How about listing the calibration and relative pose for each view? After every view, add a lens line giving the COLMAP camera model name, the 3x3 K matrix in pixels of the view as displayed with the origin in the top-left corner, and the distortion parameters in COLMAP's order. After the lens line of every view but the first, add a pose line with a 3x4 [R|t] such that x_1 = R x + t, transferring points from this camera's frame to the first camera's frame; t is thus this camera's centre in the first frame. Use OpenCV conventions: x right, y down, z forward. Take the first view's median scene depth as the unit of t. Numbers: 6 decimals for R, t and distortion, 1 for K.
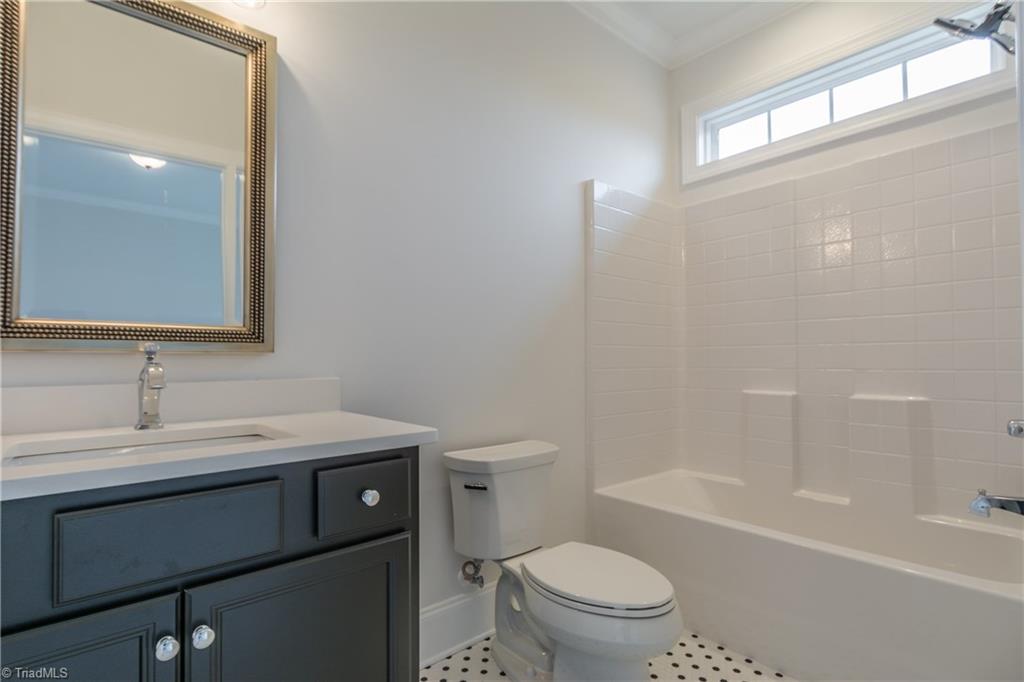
lens RADIAL K [[516.3, 0, 512.0], [0, 516.3, 341.0], [0, 0, 1]] dist [0.000782, 0.000022]
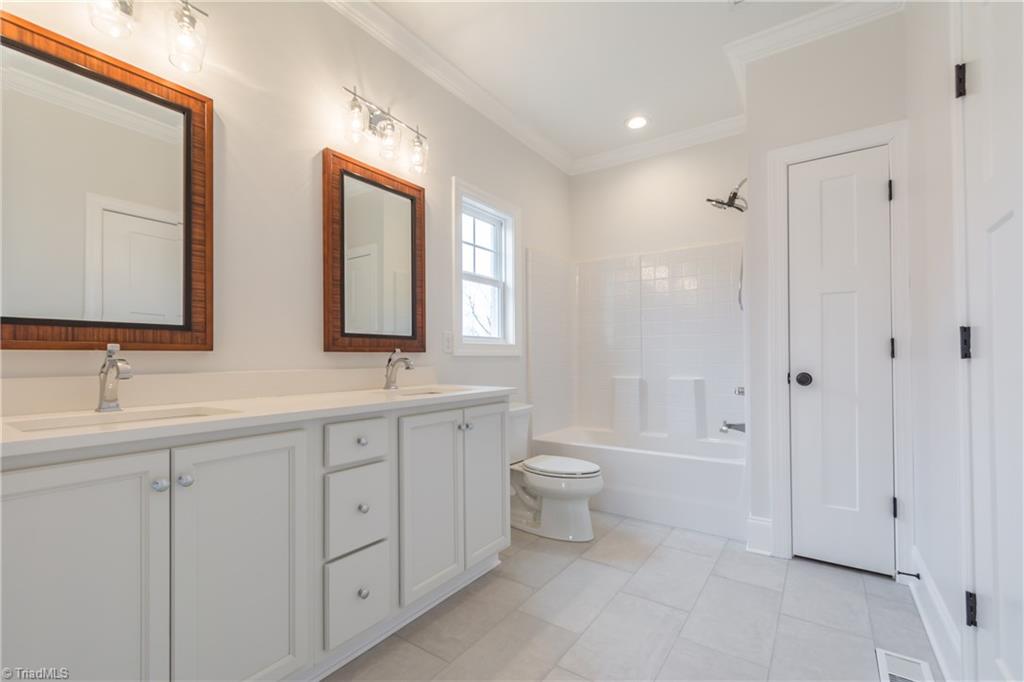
lens RADIAL K [[452.0, 0, 512.0], [0, 452.0, 341.0], [0, 0, 1]] dist [0.000138, 0.000057]
pose [[0.961080, 0.019536, 0.275580, -0.309582], [-0.017659, 0.999801, -0.009291, -0.001919], [-0.275707, 0.004063, 0.961233, -0.377595]]
